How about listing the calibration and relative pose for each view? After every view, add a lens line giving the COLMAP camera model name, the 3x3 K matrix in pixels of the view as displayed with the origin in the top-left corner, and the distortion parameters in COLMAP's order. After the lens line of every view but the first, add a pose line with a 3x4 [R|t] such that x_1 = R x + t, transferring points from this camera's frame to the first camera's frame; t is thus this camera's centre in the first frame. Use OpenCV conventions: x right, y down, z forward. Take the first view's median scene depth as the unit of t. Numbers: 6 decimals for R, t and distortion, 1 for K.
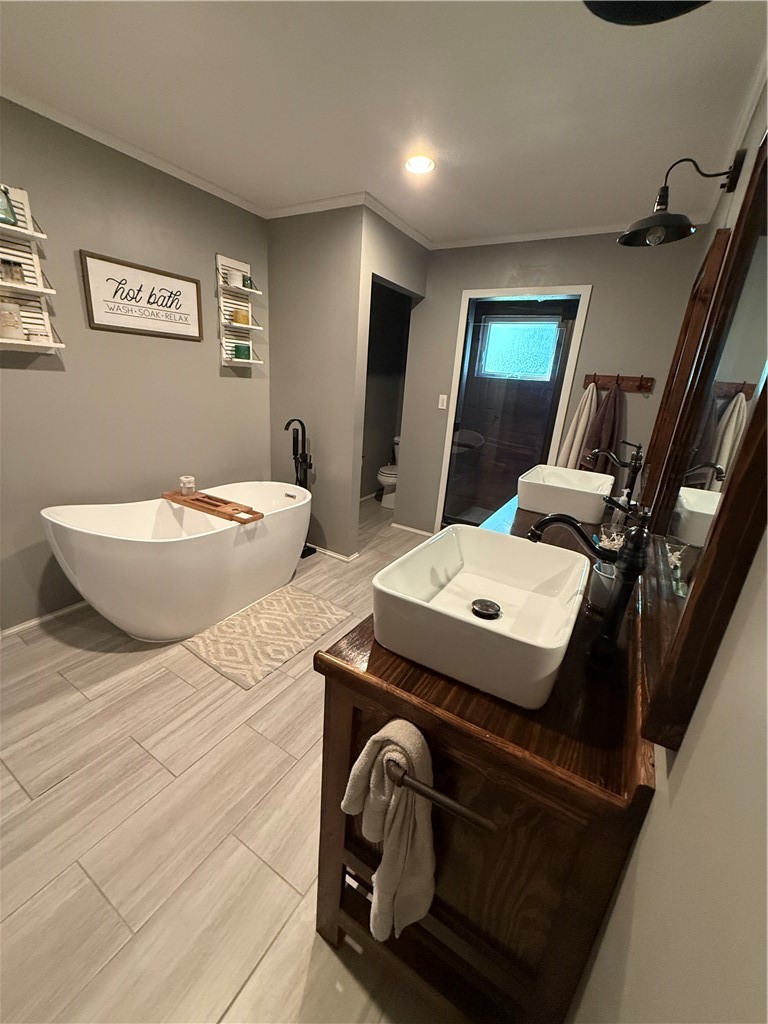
lens RADIAL K [[407.5, 0, 383.1], [0, 407.5, 509.6], [0, 0, 1]] dist [-0.001737, -0.000825]
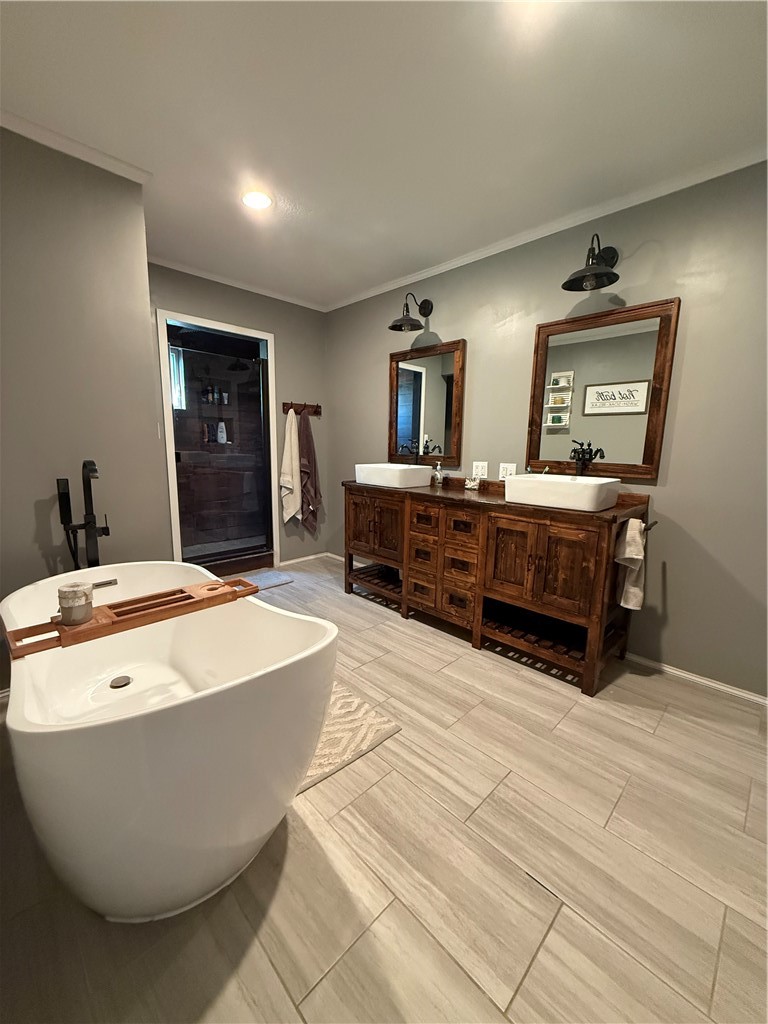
lens RADIAL K [[407.5, 0, 382.2], [0, 407.5, 511.6], [0, 0, 1]] dist [-0.001737, -0.000825]
pose [[0.238569, -0.225419, 0.944601, -1.270706], [0.300948, 0.941963, 0.148781, -0.189918], [-0.923317, 0.248781, 0.292563, 0.753098]]
